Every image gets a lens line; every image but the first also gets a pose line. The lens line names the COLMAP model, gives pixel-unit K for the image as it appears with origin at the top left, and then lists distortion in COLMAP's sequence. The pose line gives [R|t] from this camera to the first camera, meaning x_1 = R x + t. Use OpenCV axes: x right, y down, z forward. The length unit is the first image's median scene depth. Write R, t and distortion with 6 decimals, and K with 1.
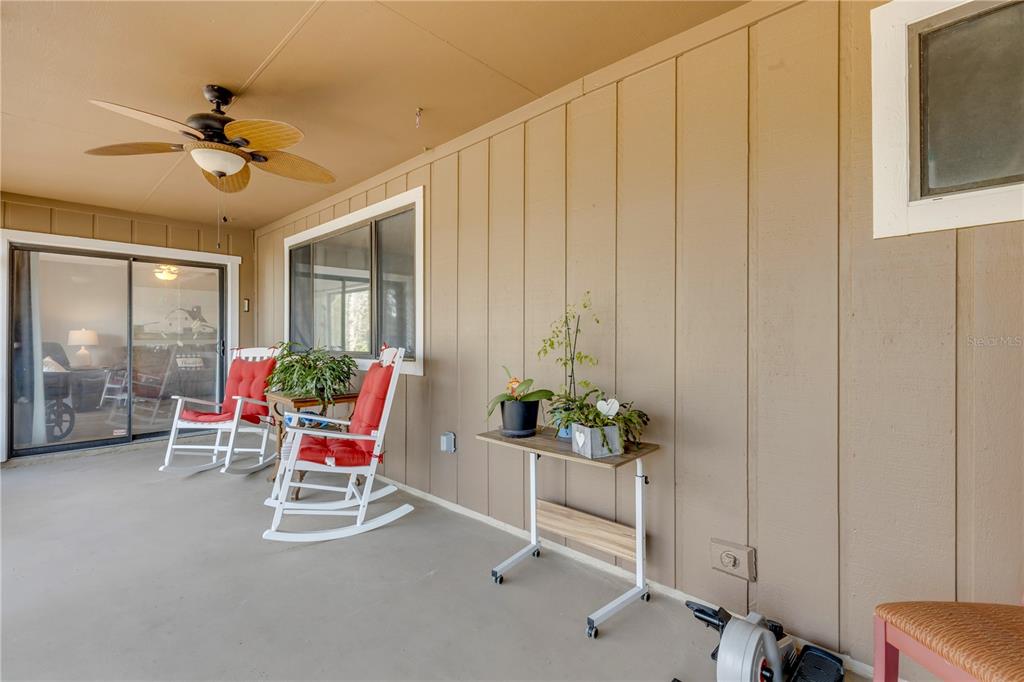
lens RADIAL K [[466.7, 0, 512.4], [0, 466.7, 330.6], [0, 0, 1]] dist [0.003506, -0.000377]
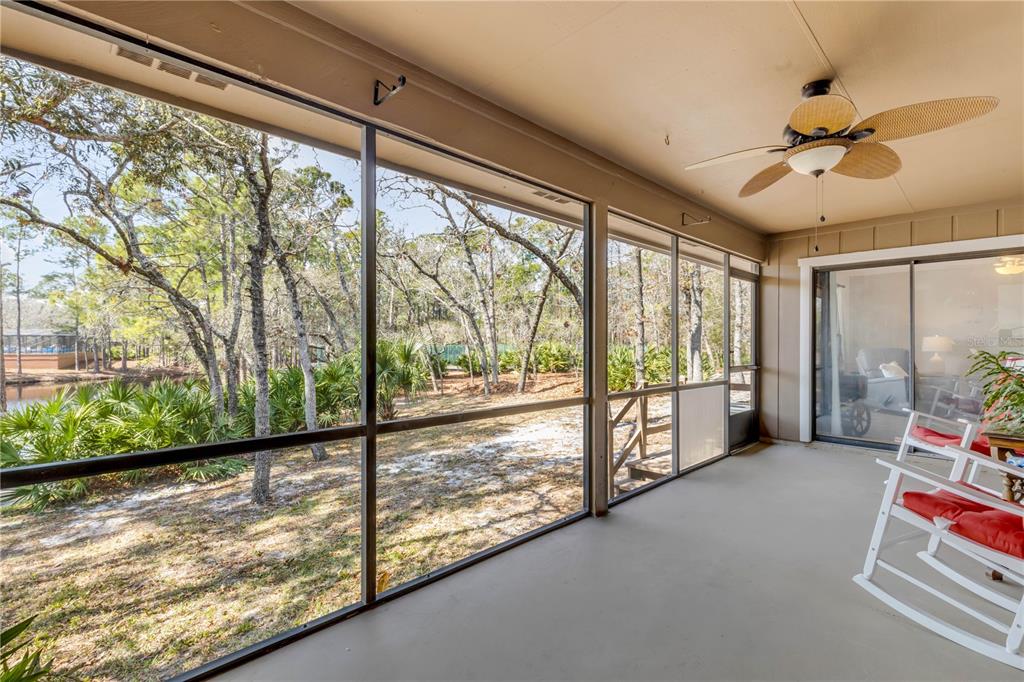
lens RADIAL K [[466.7, 0, 504.0], [0, 466.7, 343.7], [0, 0, 1]] dist [0.003506, -0.000377]
pose [[-0.065077, 0.002111, -0.997878, 0.238730], [0.013222, 0.999912, 0.001253, 0.001253], [0.997793, -0.013112, -0.065100, 0.278701]]
